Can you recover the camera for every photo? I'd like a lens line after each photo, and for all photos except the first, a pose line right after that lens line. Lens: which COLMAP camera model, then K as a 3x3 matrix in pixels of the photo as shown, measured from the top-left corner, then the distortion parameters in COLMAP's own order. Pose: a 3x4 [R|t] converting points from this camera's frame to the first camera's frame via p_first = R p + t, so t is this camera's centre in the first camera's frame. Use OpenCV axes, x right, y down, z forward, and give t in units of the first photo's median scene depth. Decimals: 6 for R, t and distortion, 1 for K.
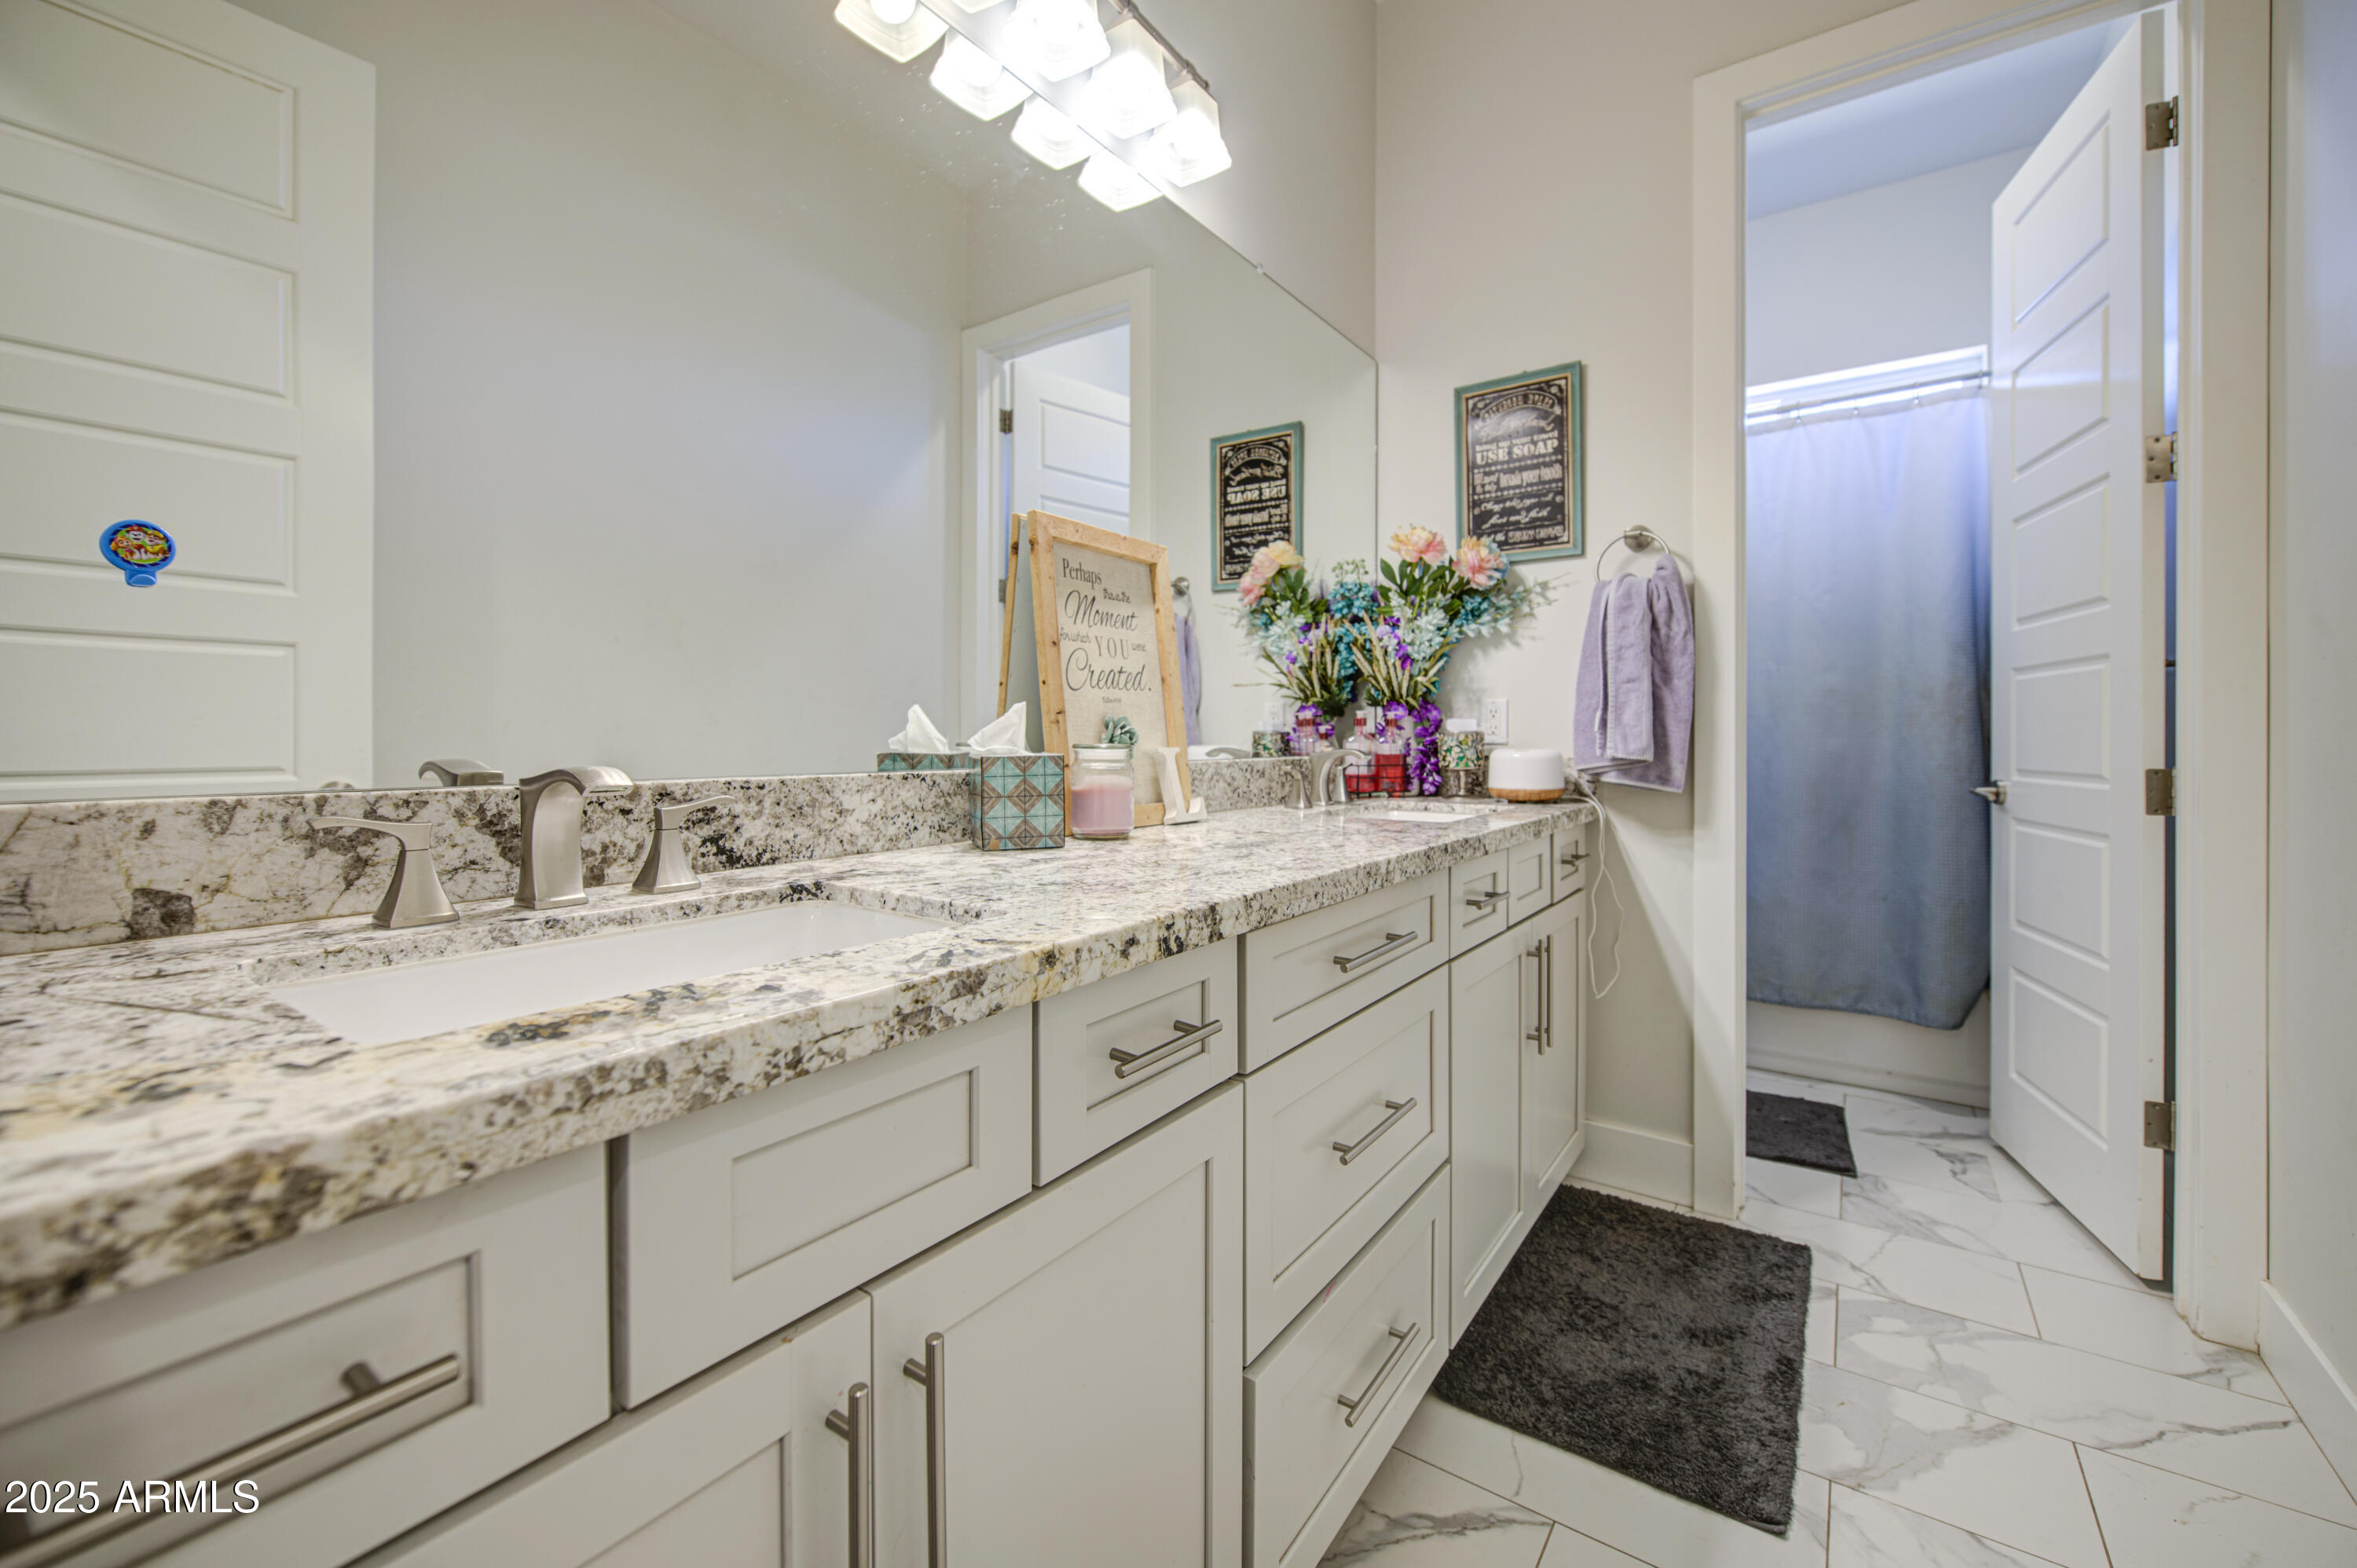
lens RADIAL K [[958.8, 0, 1179.3], [0, 958.8, 745.1], [0, 0, 1]] dist [0.000140, -0.003122]
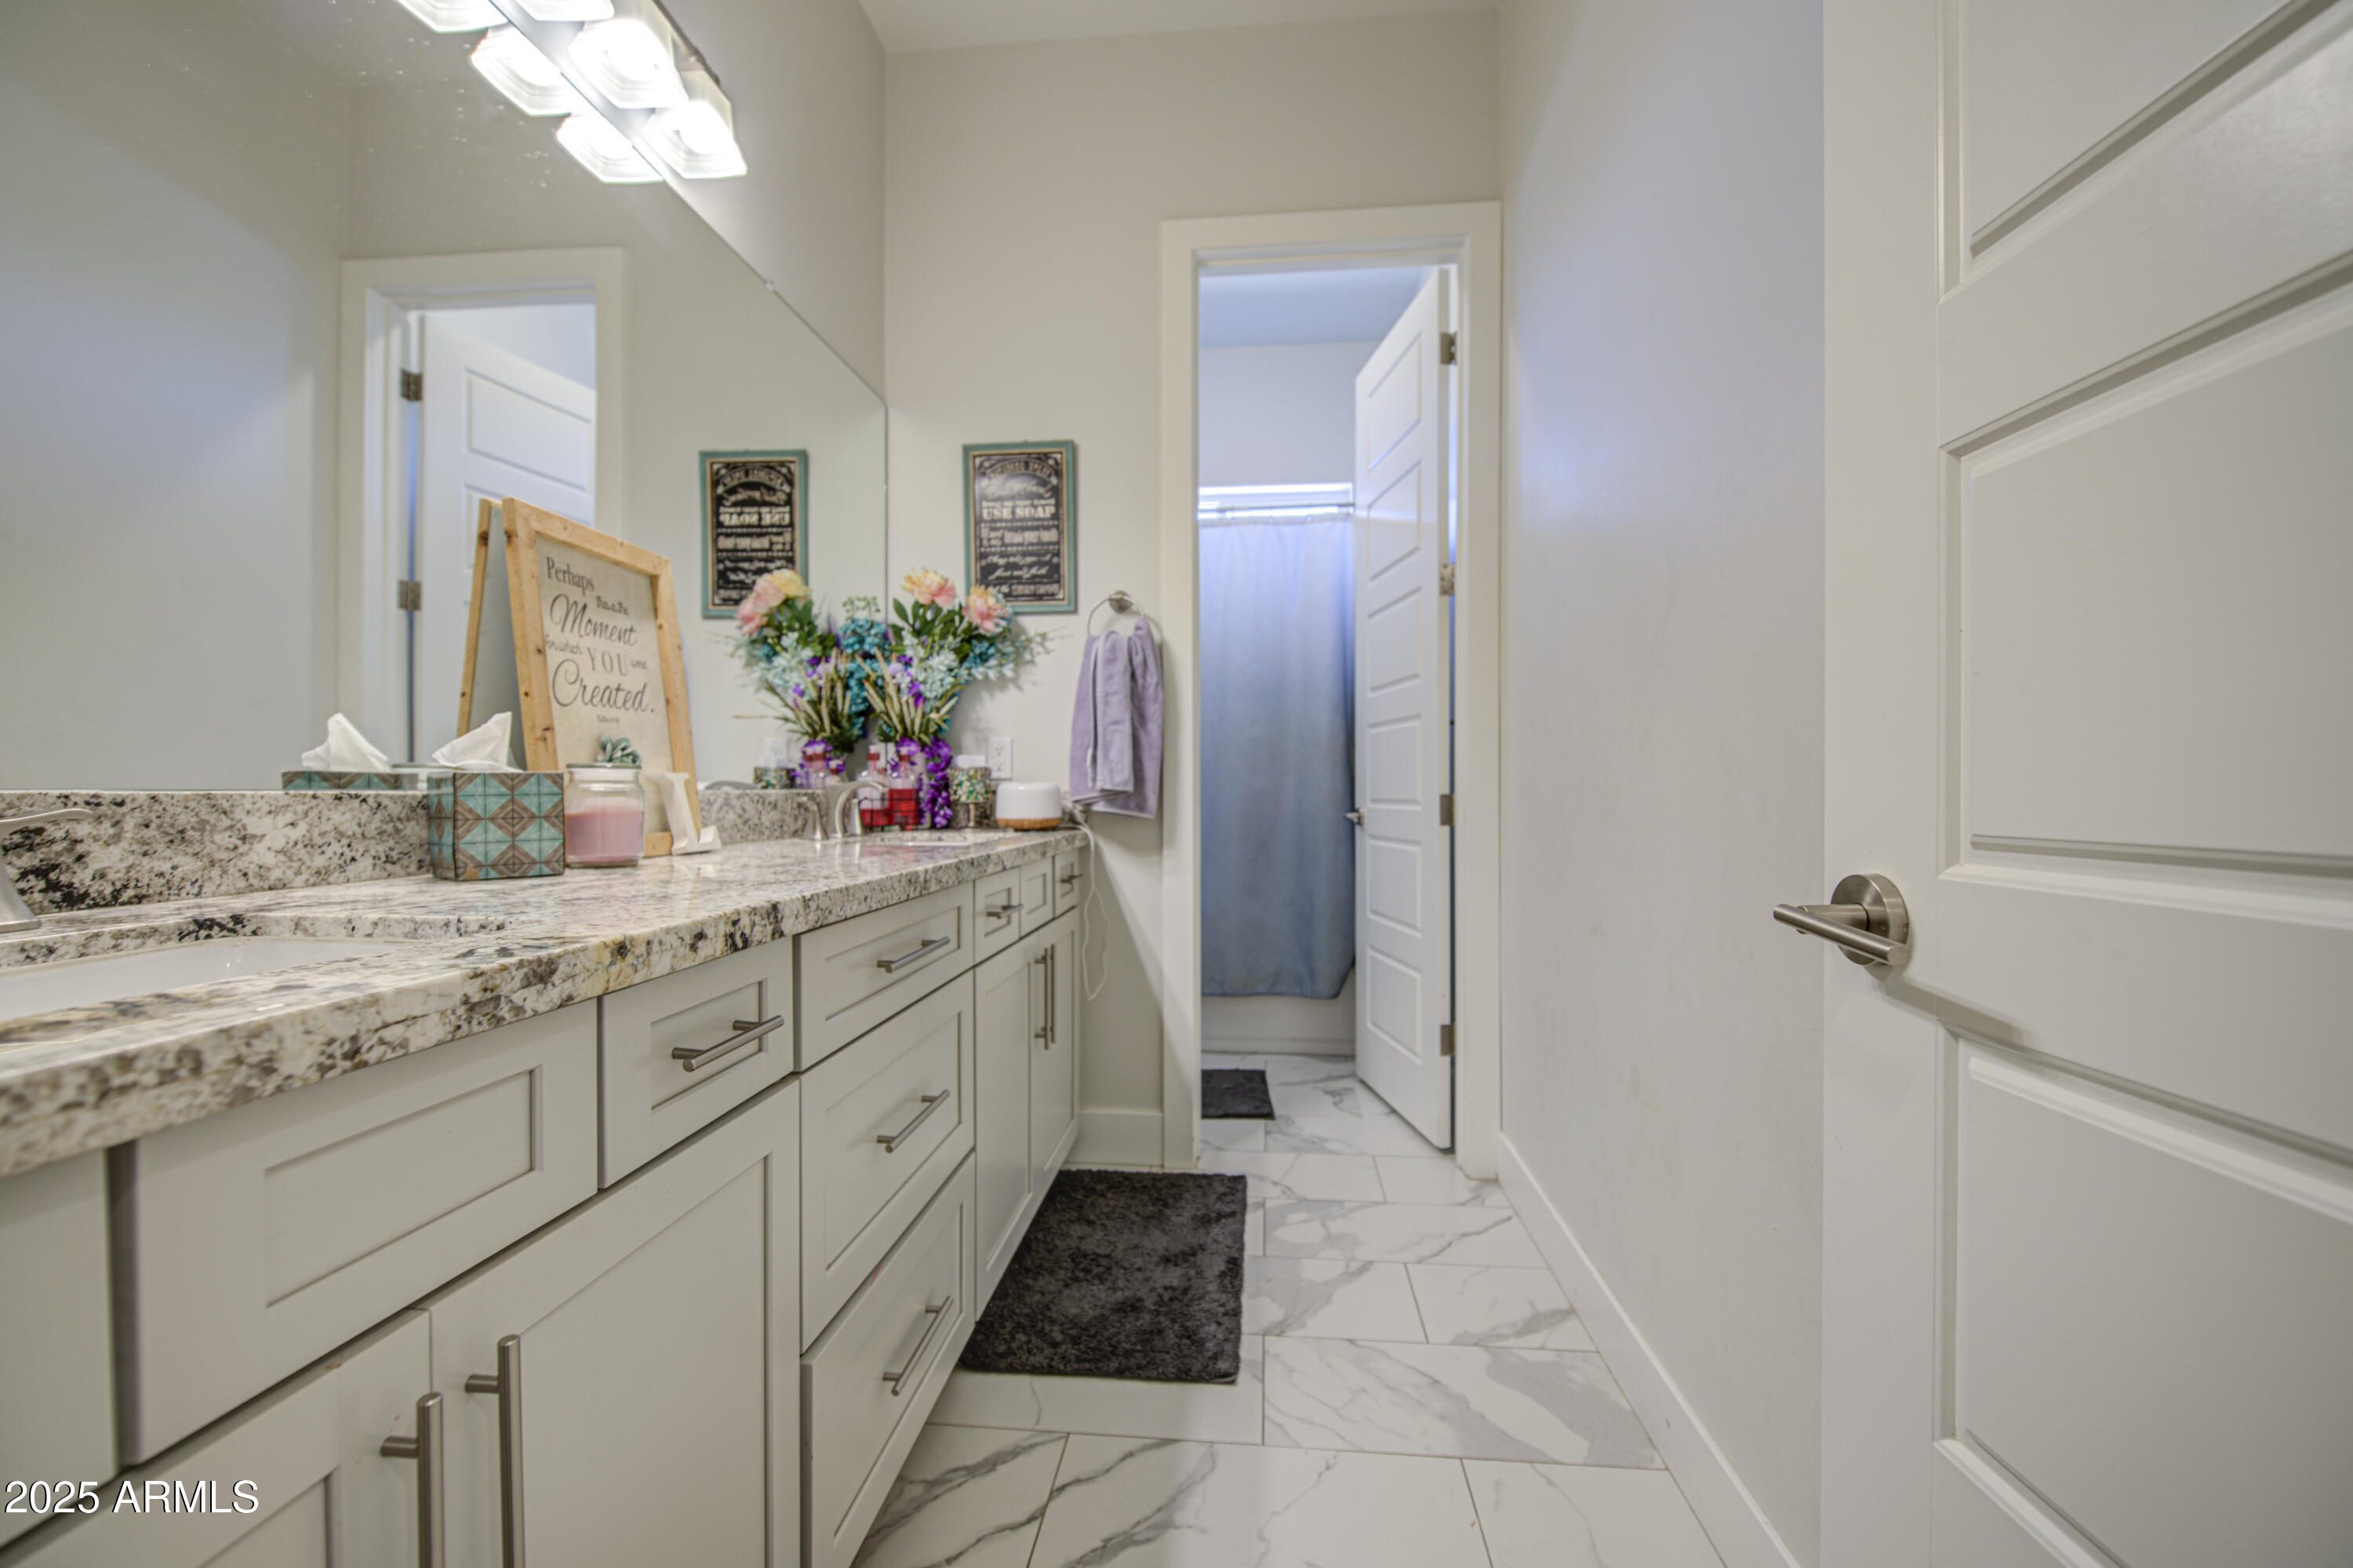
lens RADIAL K [[970.7, 0, 1177.7], [0, 970.7, 805.5], [0, 0, 1]] dist [-0.000573, -0.003219]
pose [[0.866057, -0.005538, 0.499915, -0.063461], [0.003774, 0.999983, 0.004539, 0.032928], [-0.499931, -0.002044, 0.866063, -0.070755]]
